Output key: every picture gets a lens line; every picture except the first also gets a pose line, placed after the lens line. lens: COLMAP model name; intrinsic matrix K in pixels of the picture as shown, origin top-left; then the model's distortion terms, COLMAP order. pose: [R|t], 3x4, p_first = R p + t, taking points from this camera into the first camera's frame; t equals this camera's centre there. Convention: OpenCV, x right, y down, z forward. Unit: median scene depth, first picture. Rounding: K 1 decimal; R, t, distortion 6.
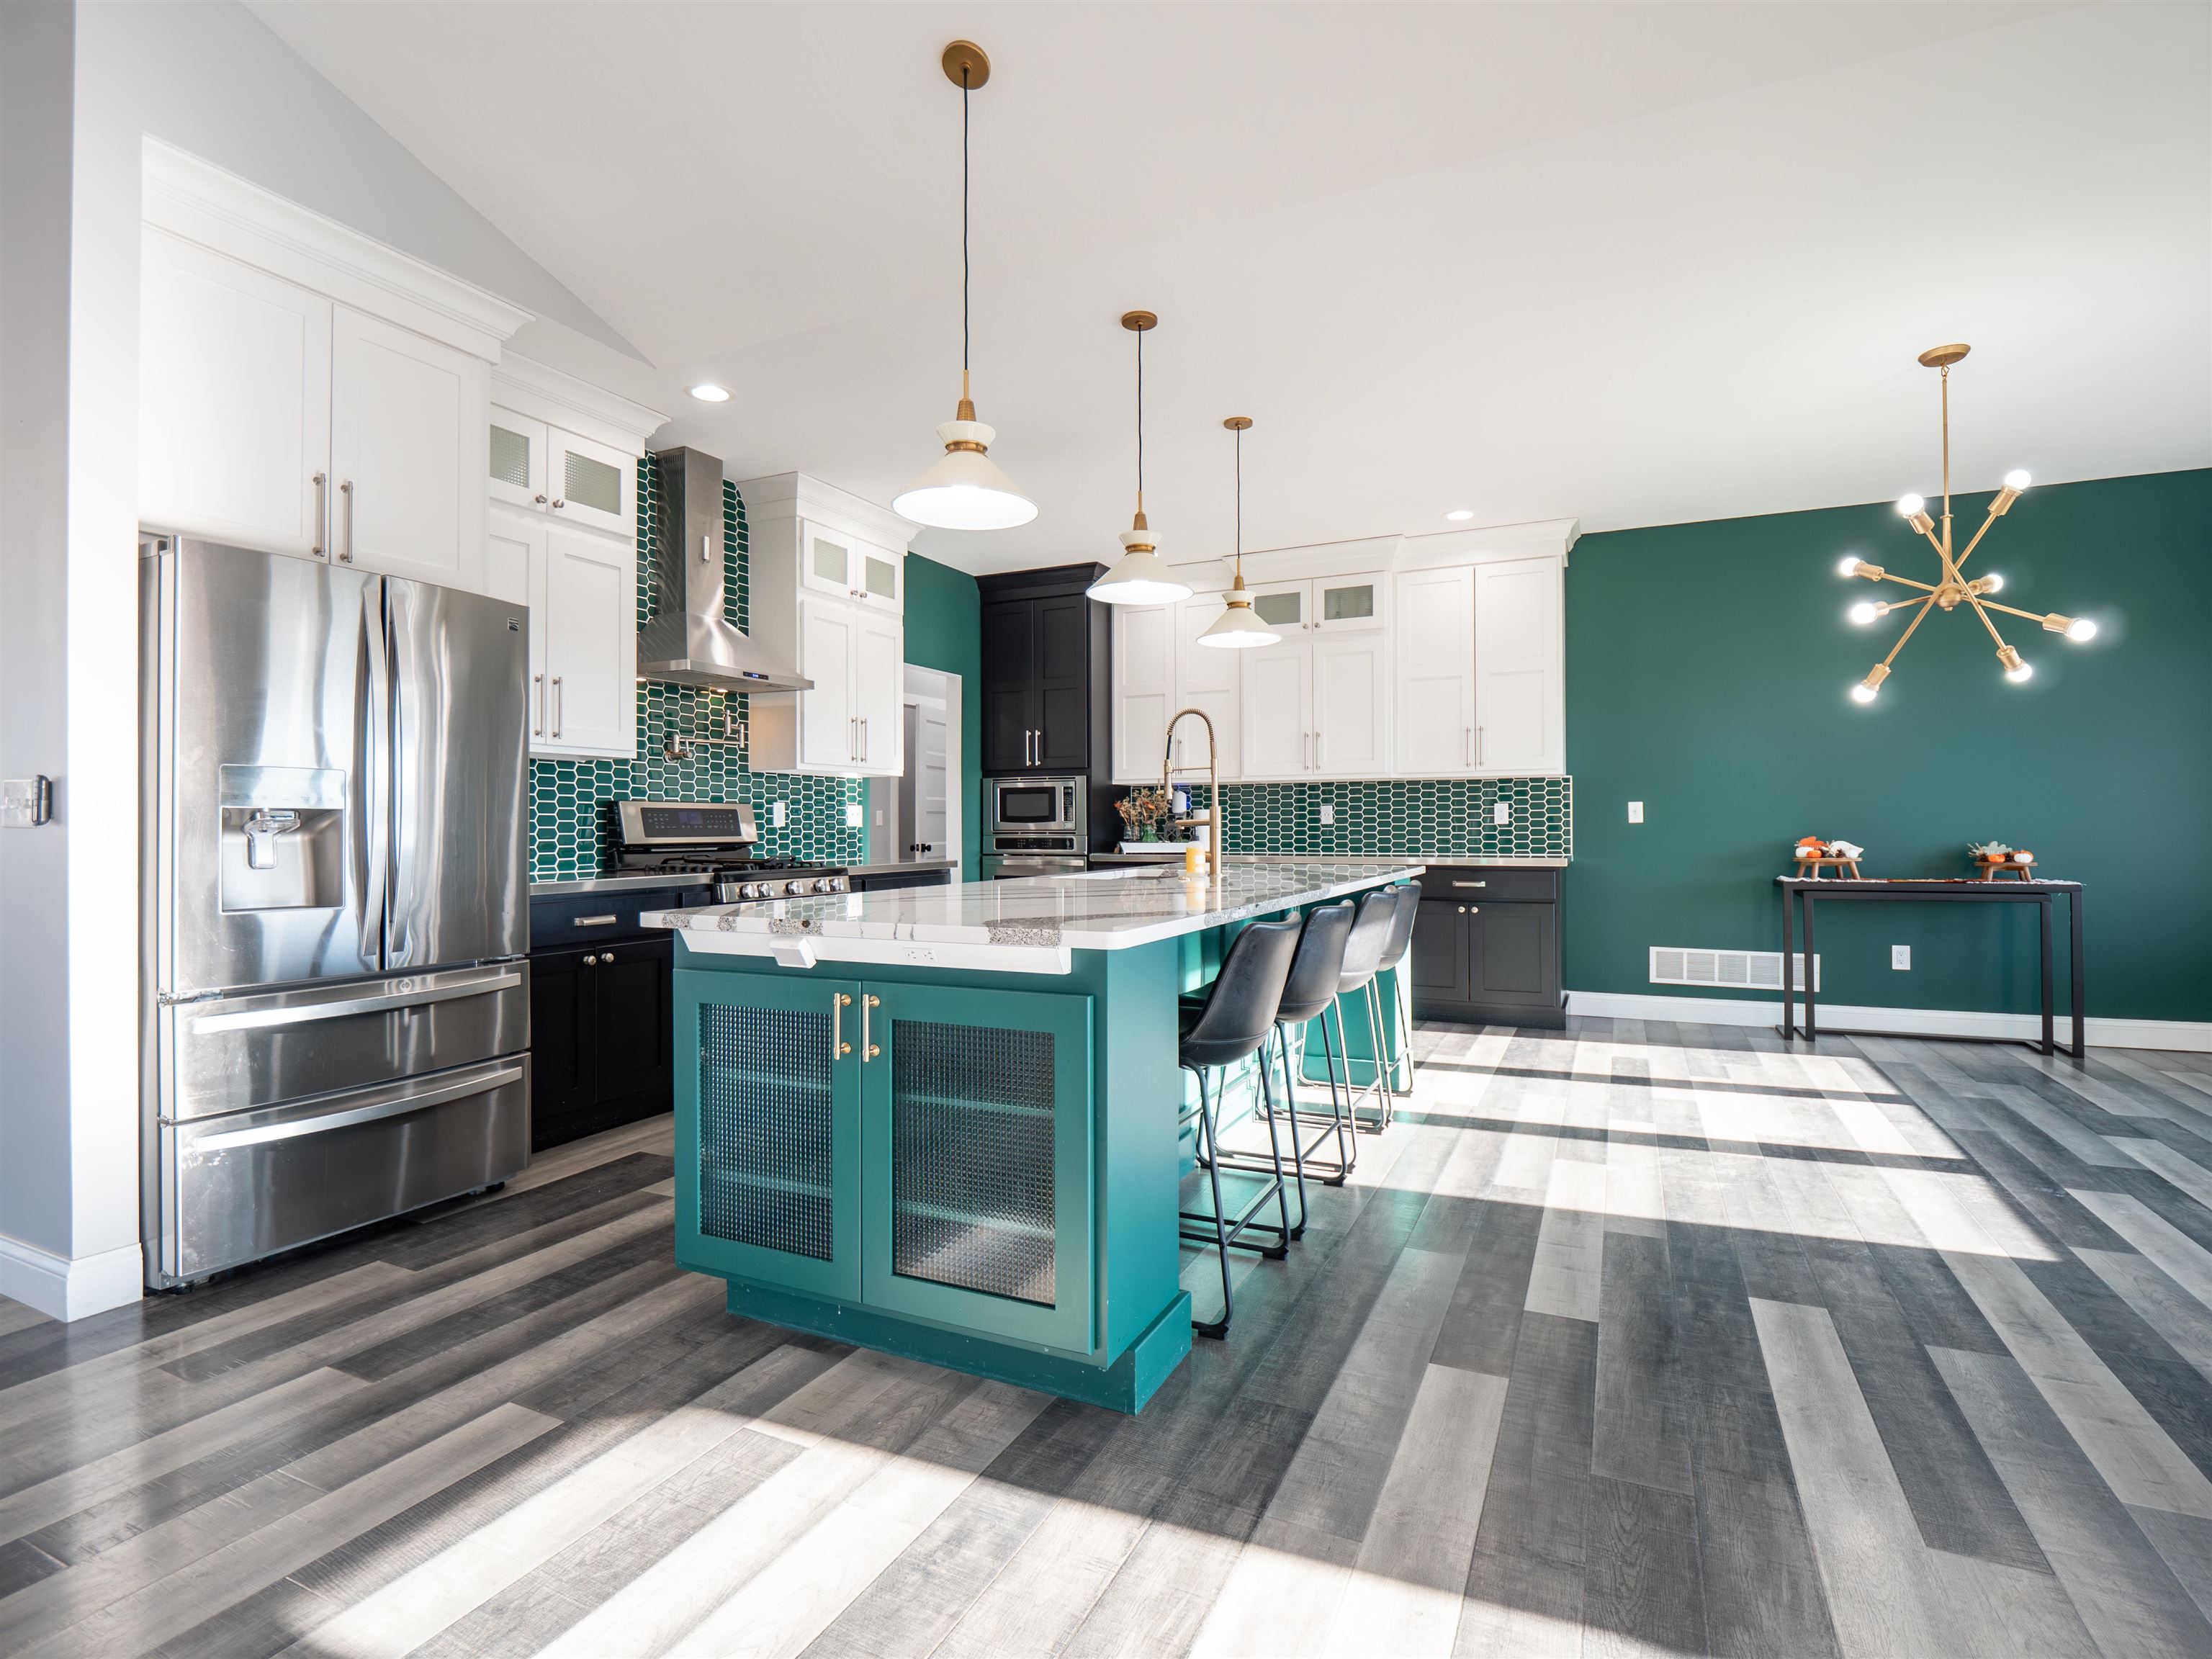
lens RADIAL K [[1075.9, 0, 1118.3], [0, 1075.9, 820.5], [0, 0, 1]] dist [-0.000659, -0.010431]
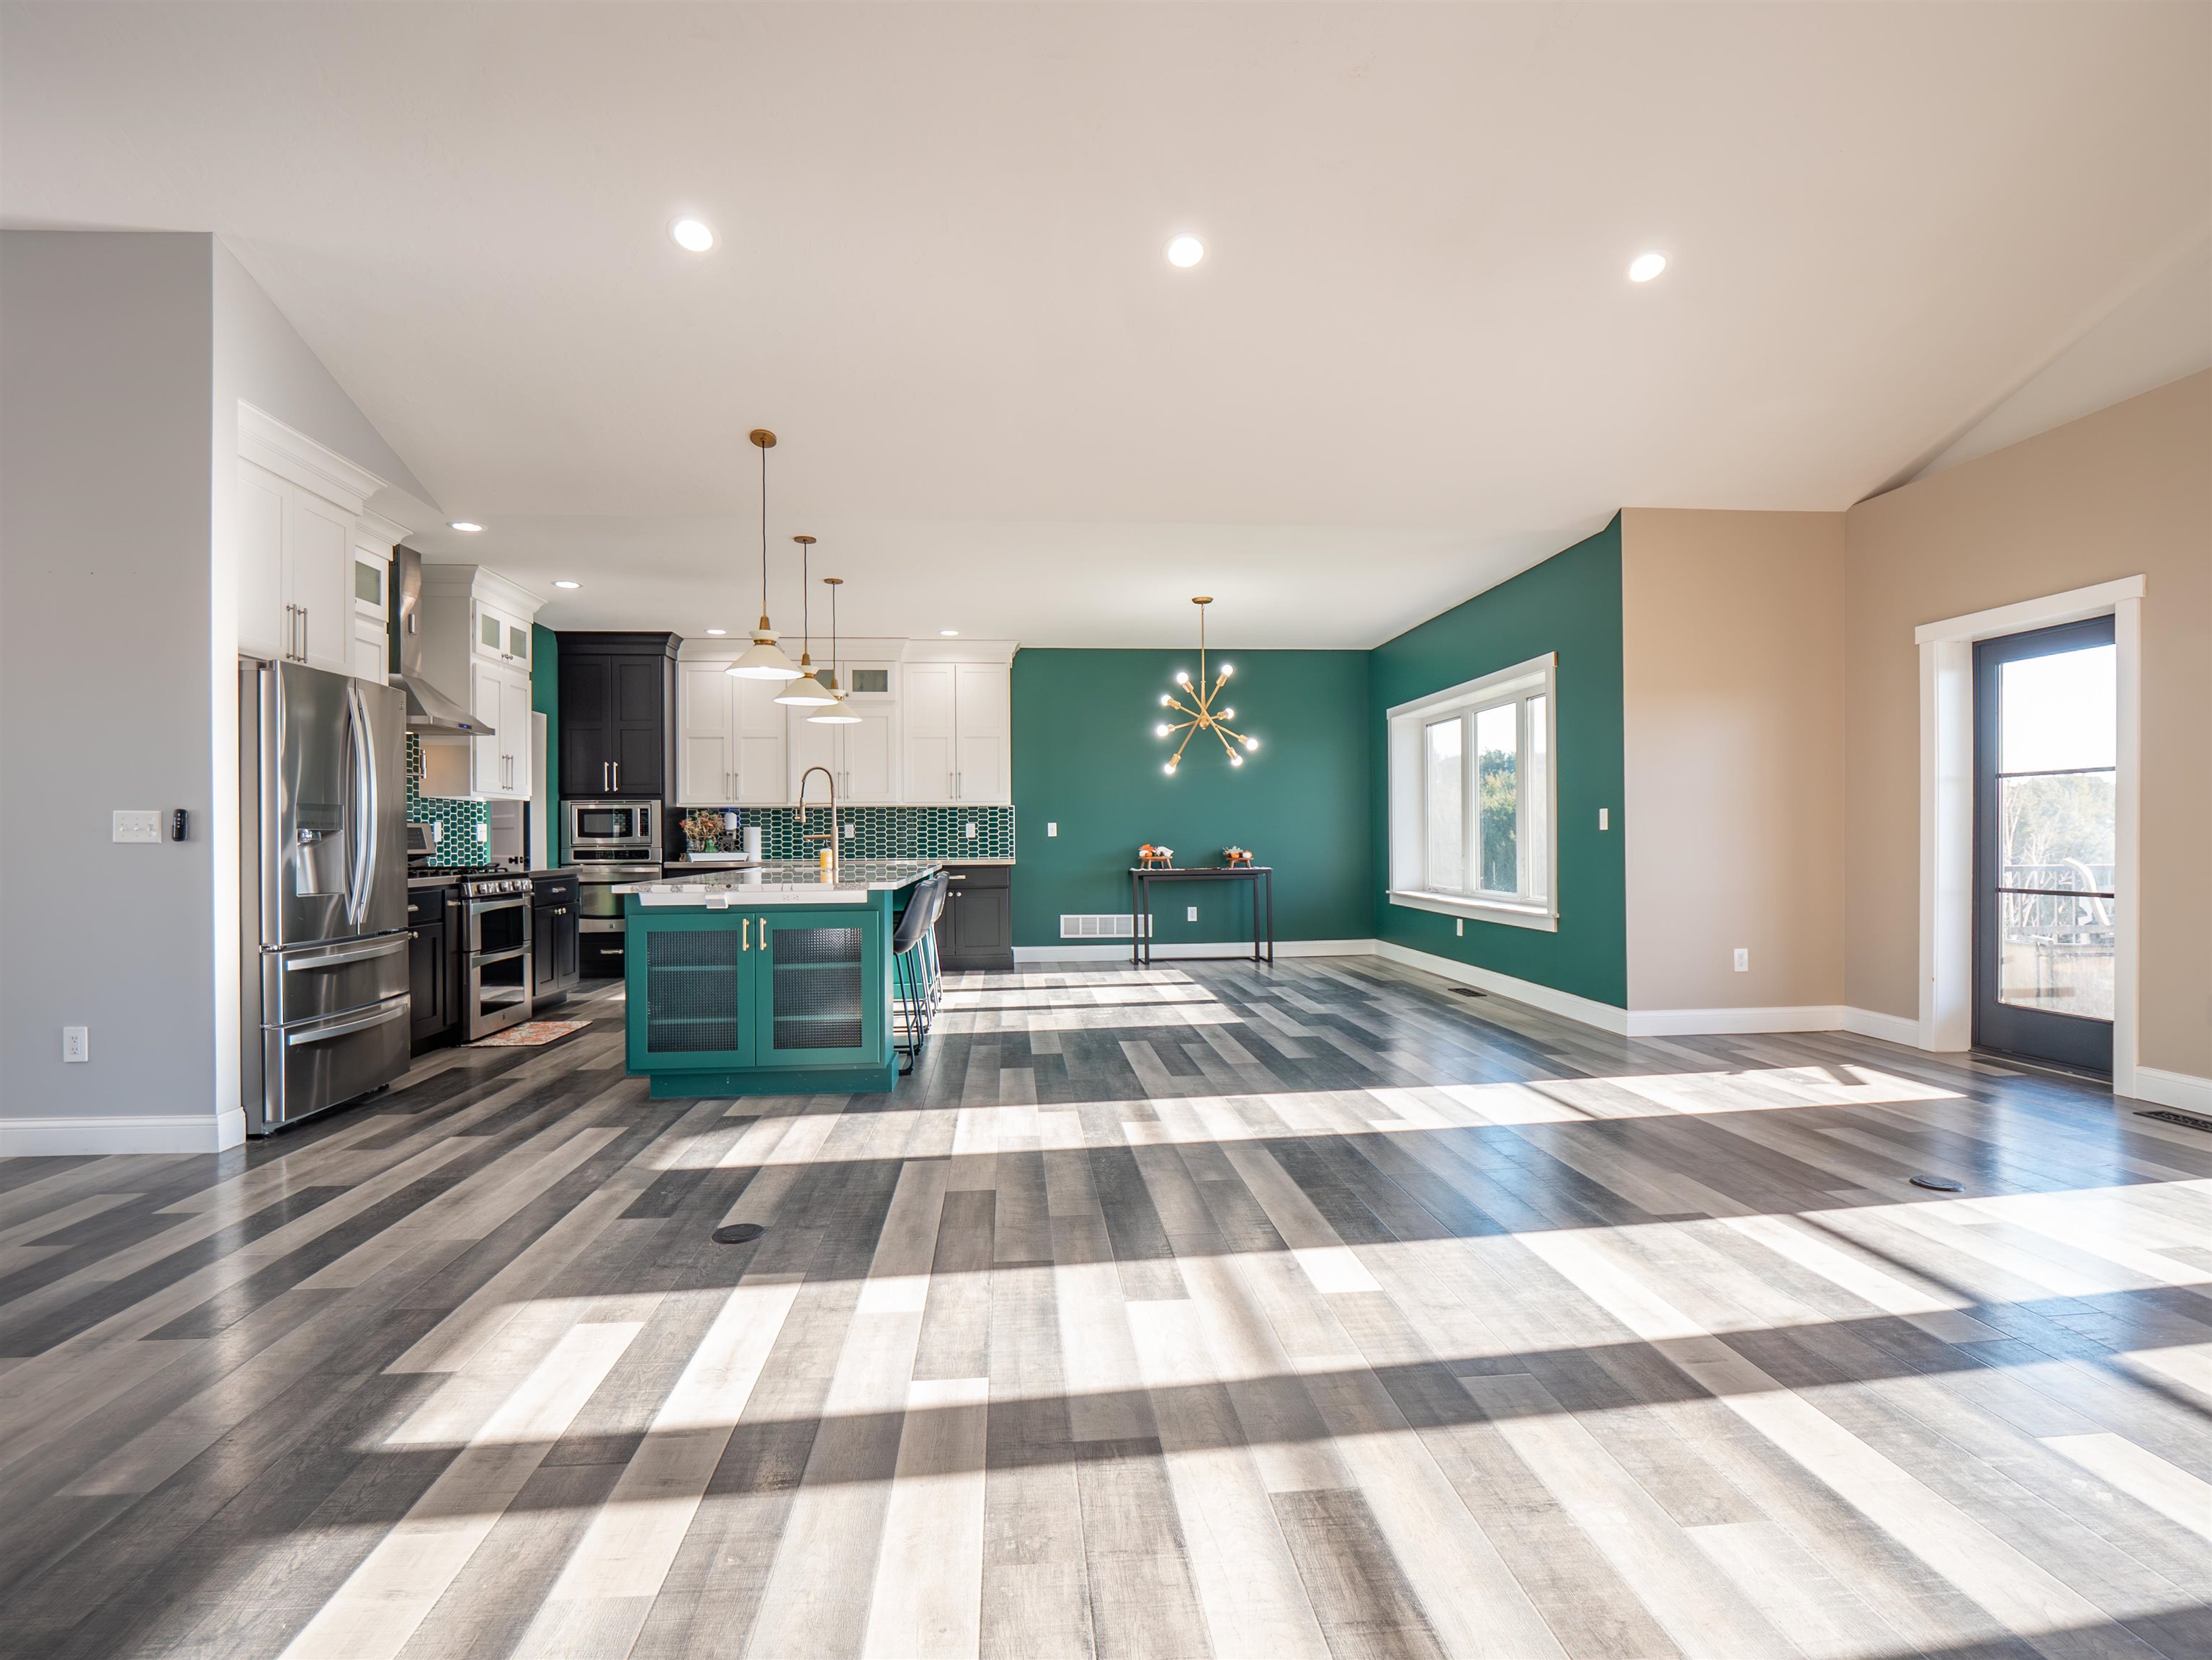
lens RADIAL K [[1106.7, 0, 1106.0], [0, 1106.7, 830.0], [0, 0, 1]] dist [0.002428, -0.015074]
pose [[0.864530, 0.000100, 0.502582, -0.329013], [0.001820, 0.999993, -0.003330, -0.002062], [-0.502579, 0.003793, 0.864523, -0.544444]]
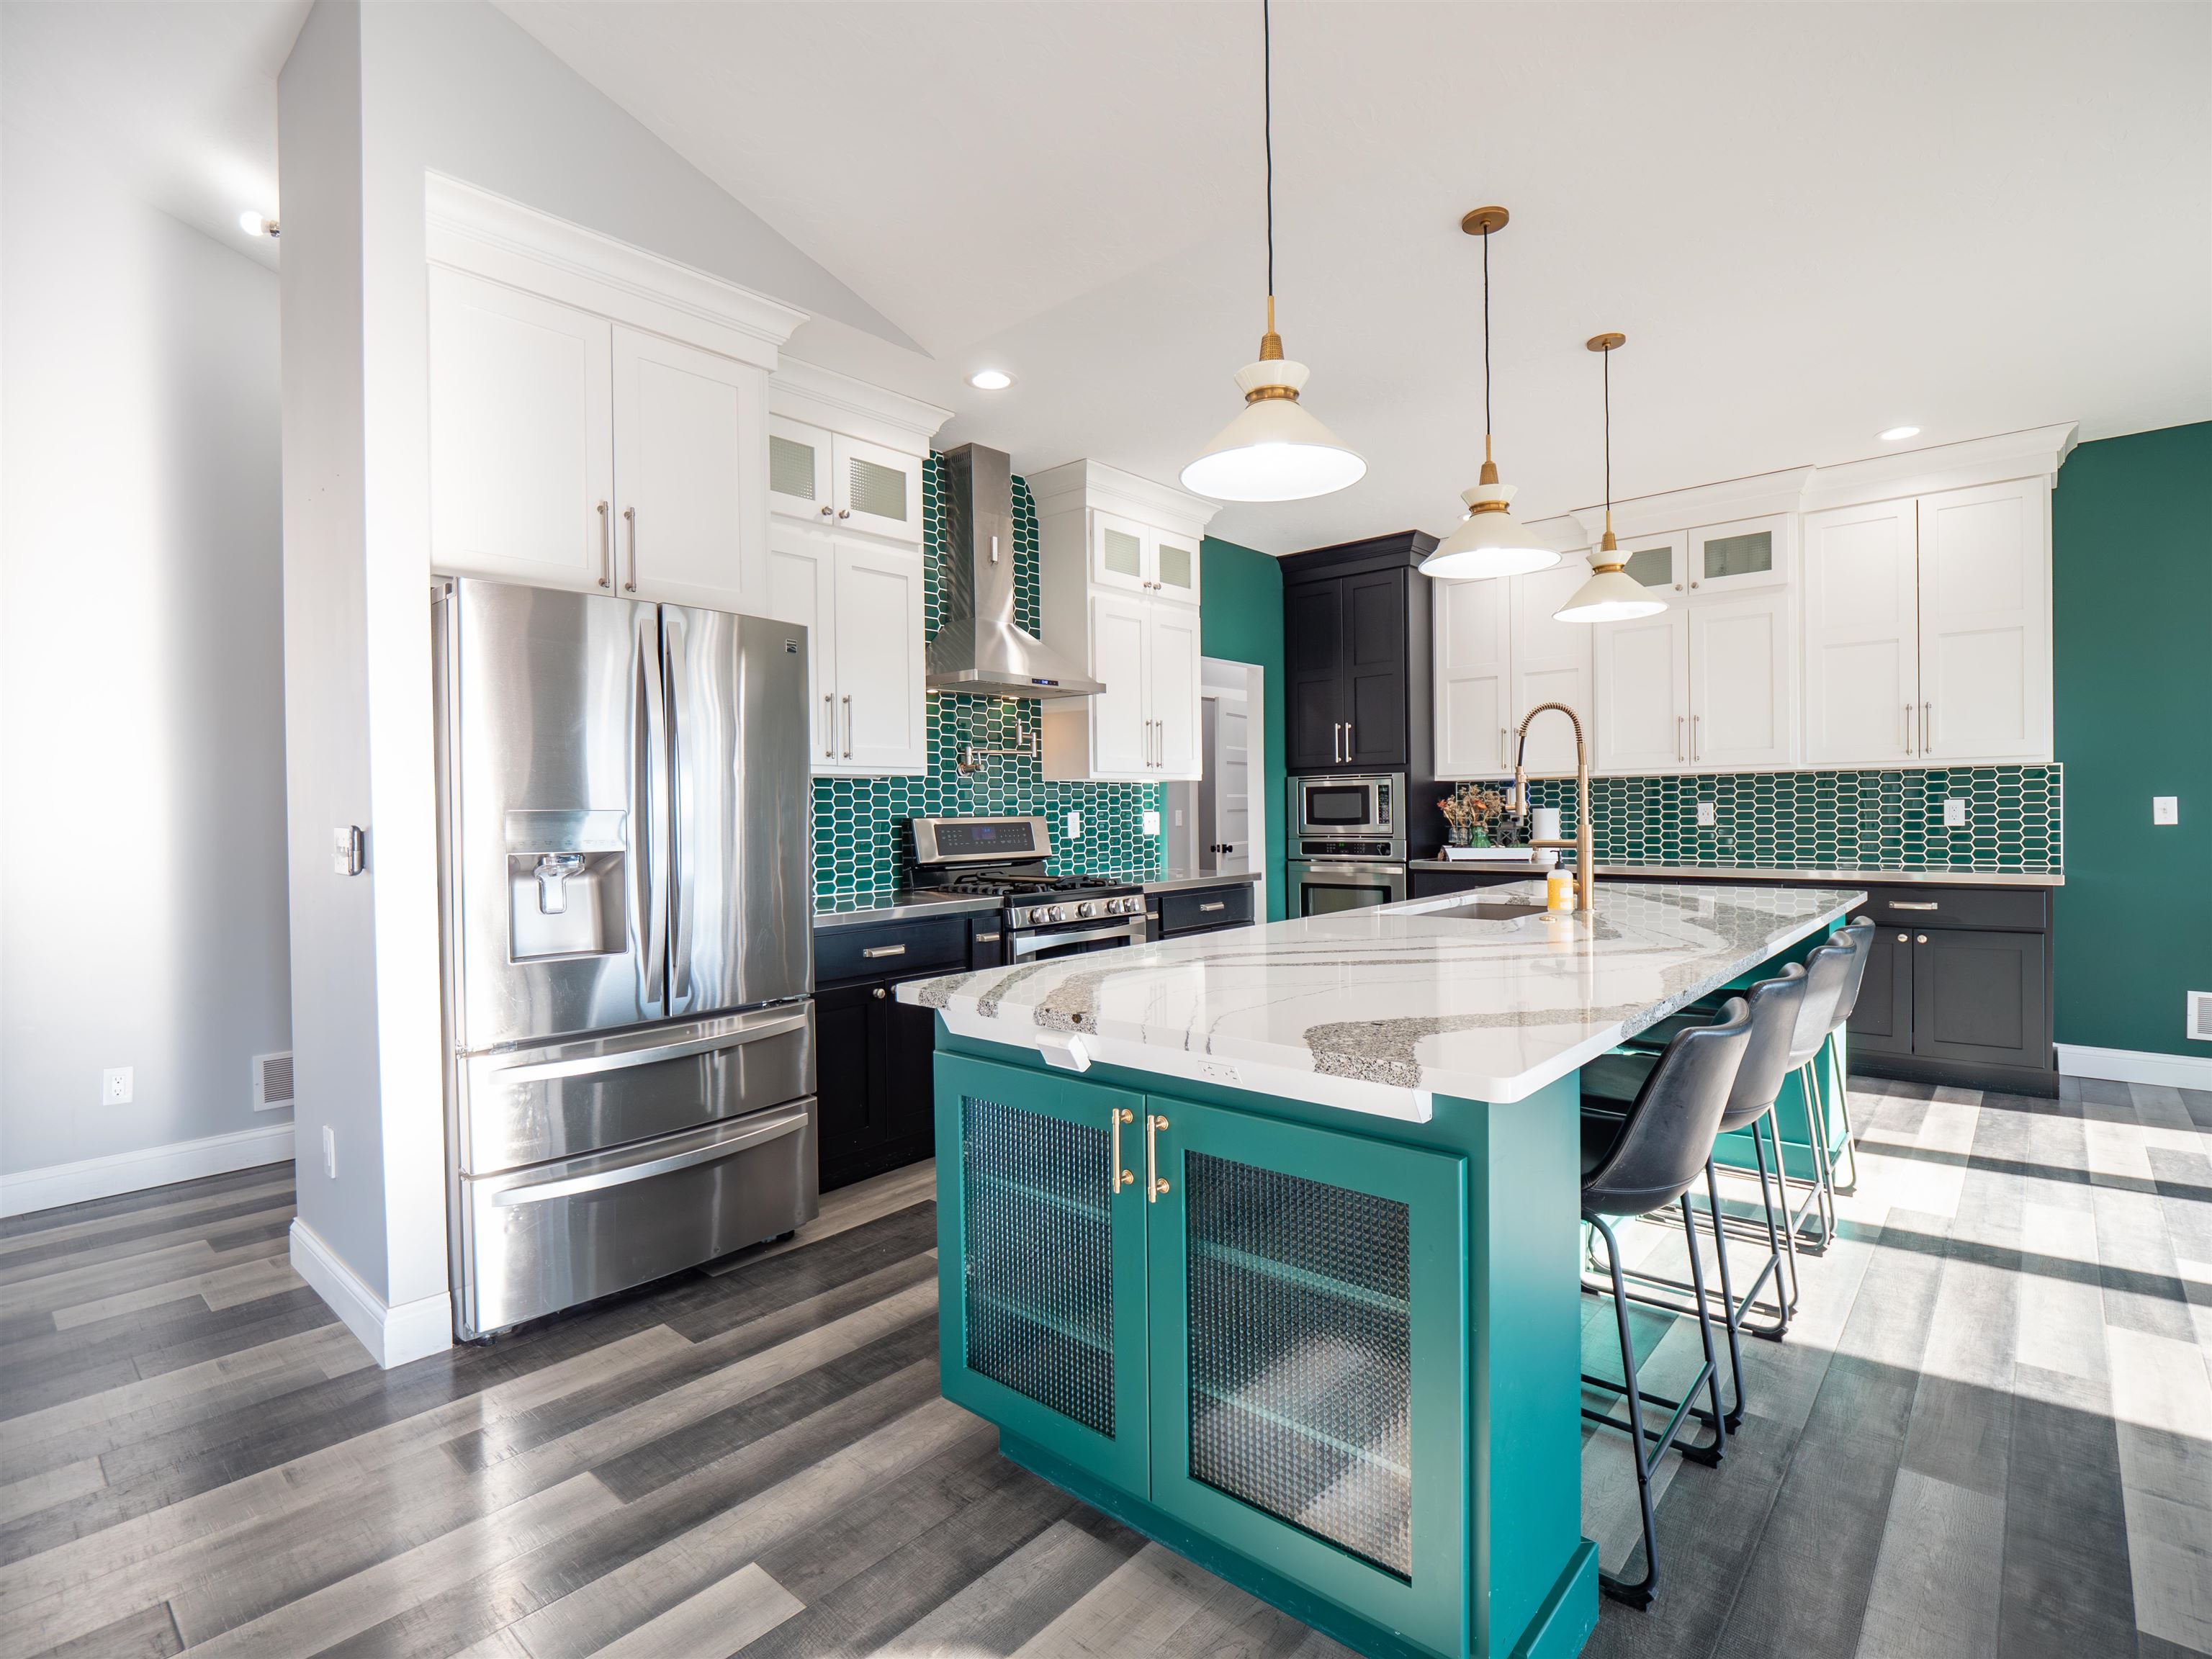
lens RADIAL K [[1070.7, 0, 1116.0], [0, 1070.7, 827.9], [0, 0, 1]] dist [-0.001527, -0.010792]
pose [[0.960836, -0.005626, -0.277059, -0.020009], [0.012509, 0.999655, 0.023081, -0.027762], [0.276834, -0.025643, 0.960576, 0.116292]]
